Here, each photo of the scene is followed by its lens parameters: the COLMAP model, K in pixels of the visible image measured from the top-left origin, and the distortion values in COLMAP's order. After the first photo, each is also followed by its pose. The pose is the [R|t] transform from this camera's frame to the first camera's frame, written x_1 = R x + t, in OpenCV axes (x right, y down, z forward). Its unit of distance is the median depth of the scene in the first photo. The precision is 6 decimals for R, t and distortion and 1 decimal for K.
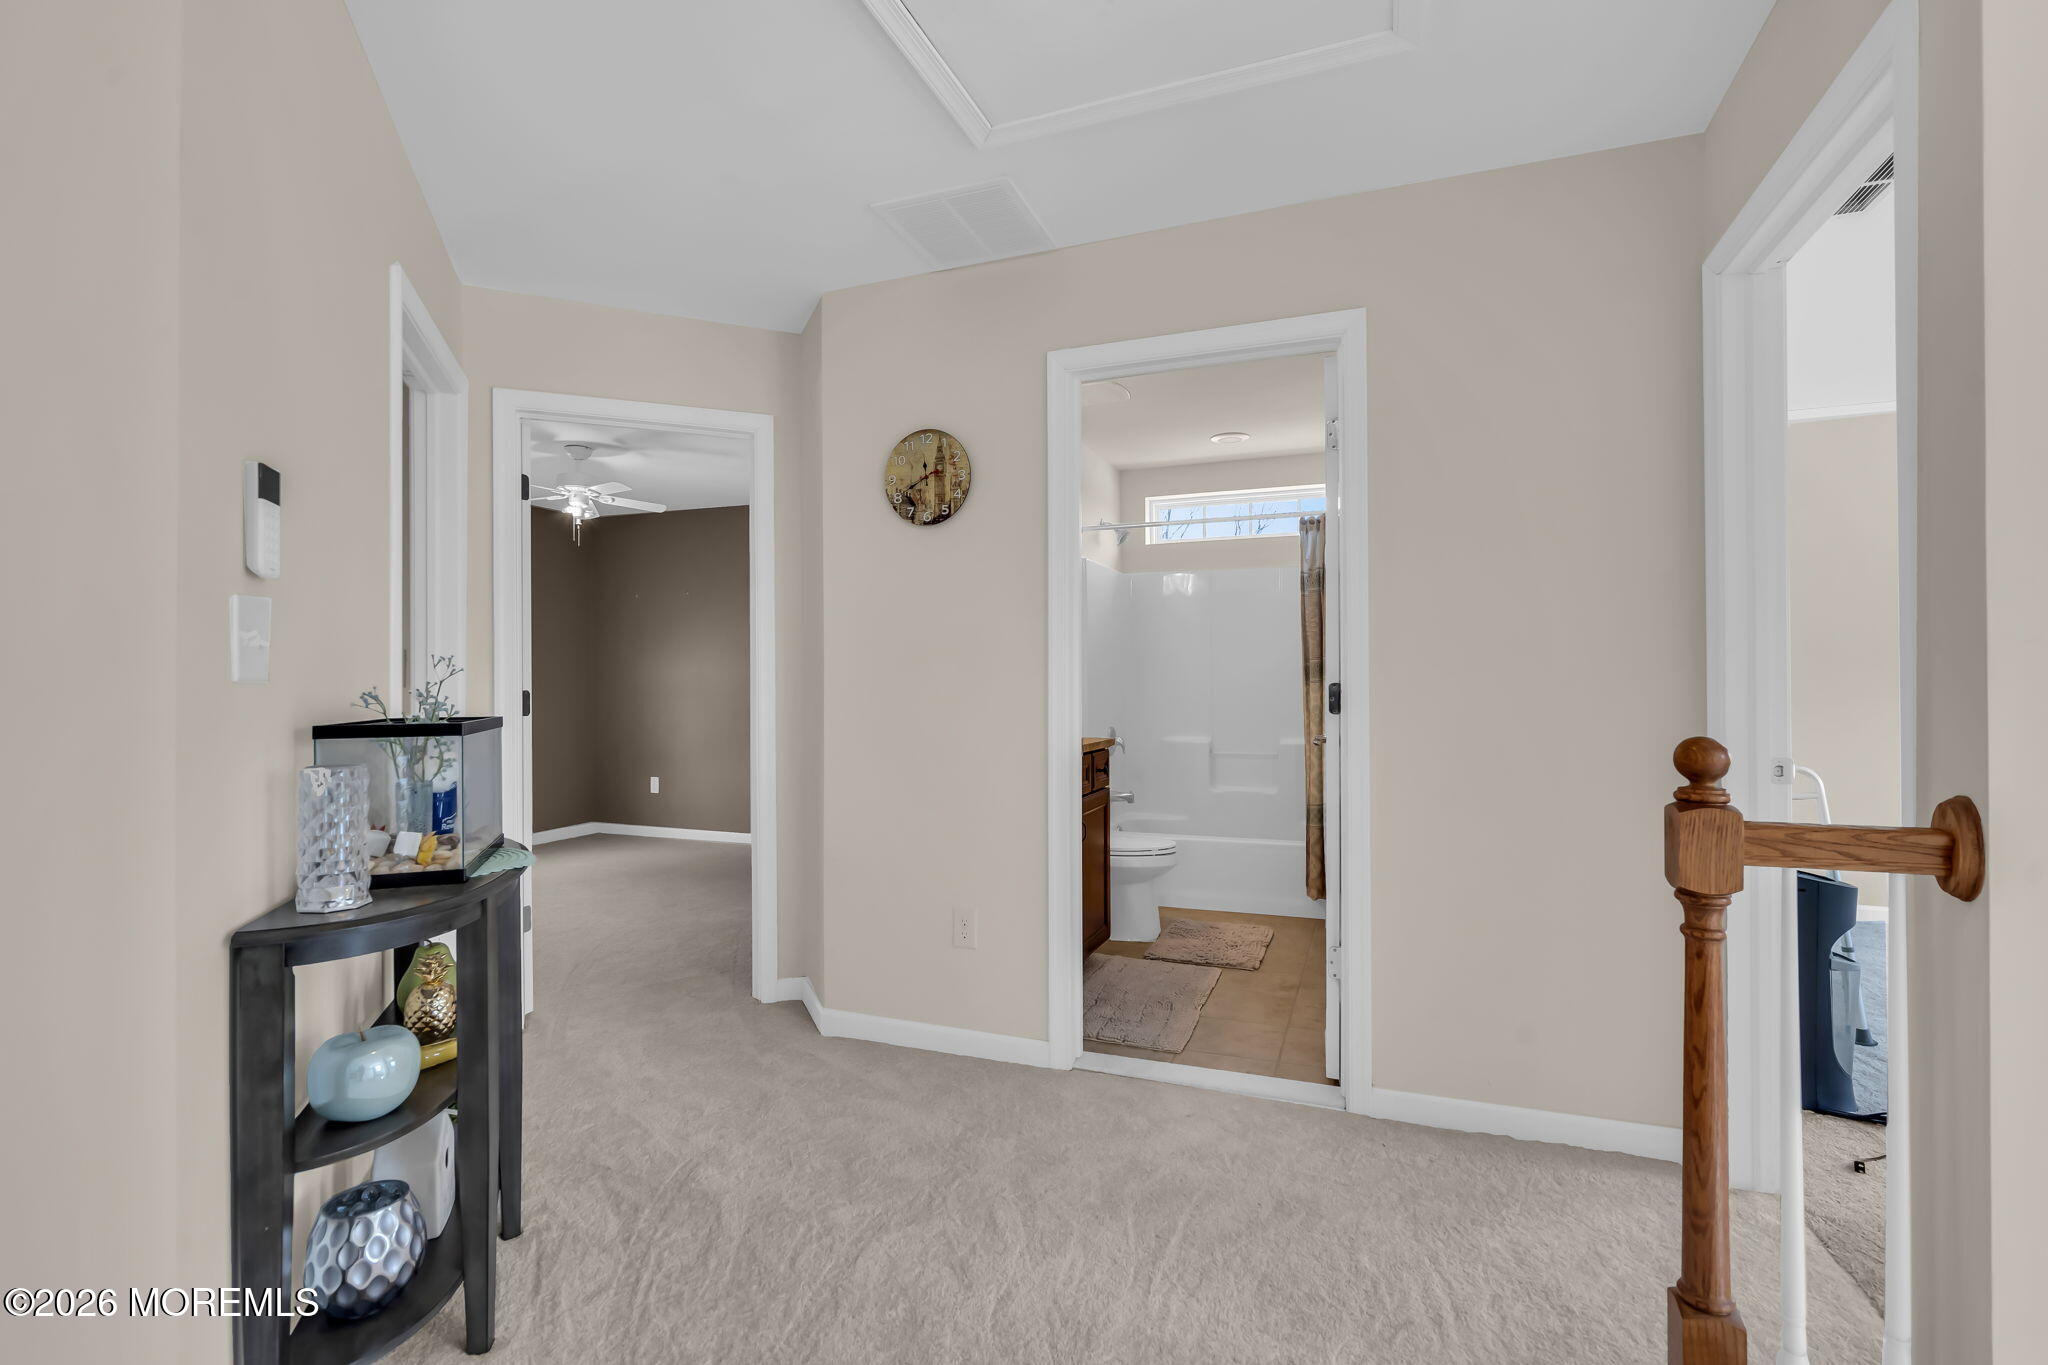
lens RADIAL K [[924.4, 0, 1027.1], [0, 924.4, 692.5], [0, 0, 1]] dist [-0.004359, 0.001148]
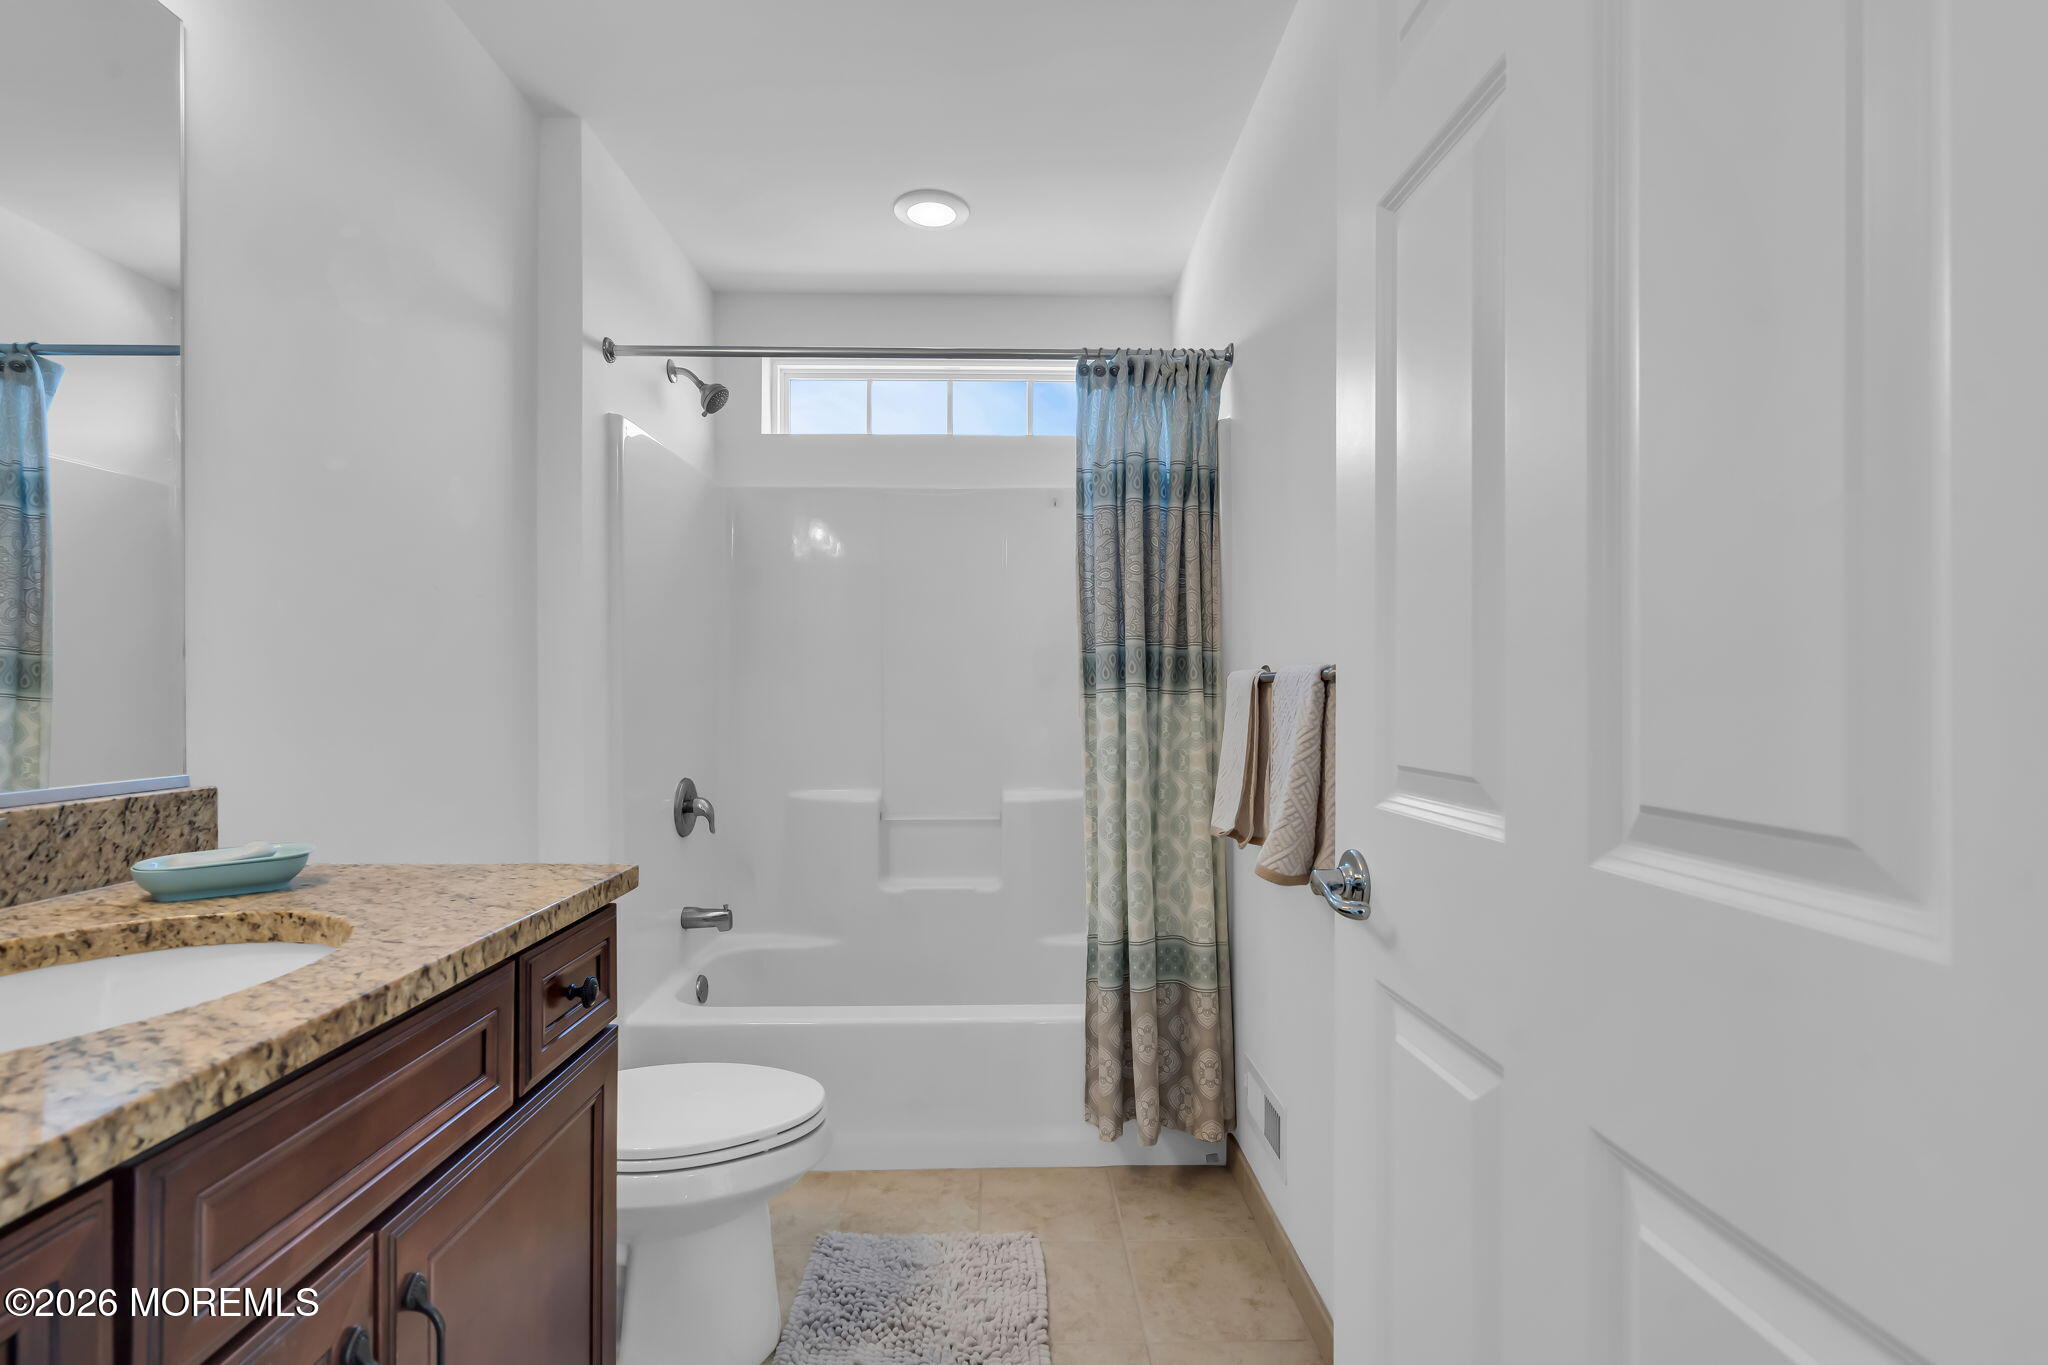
lens RADIAL K [[924.4, 0, 1027.1], [0, 924.4, 692.5], [0, 0, 1]] dist [-0.004359, 0.001148]
pose [[0.922763, 0.008451, 0.385276, 0.080514], [-0.005431, 0.999945, -0.008926, -0.005805], [-0.385330, 0.006144, 0.922758, 0.552945]]
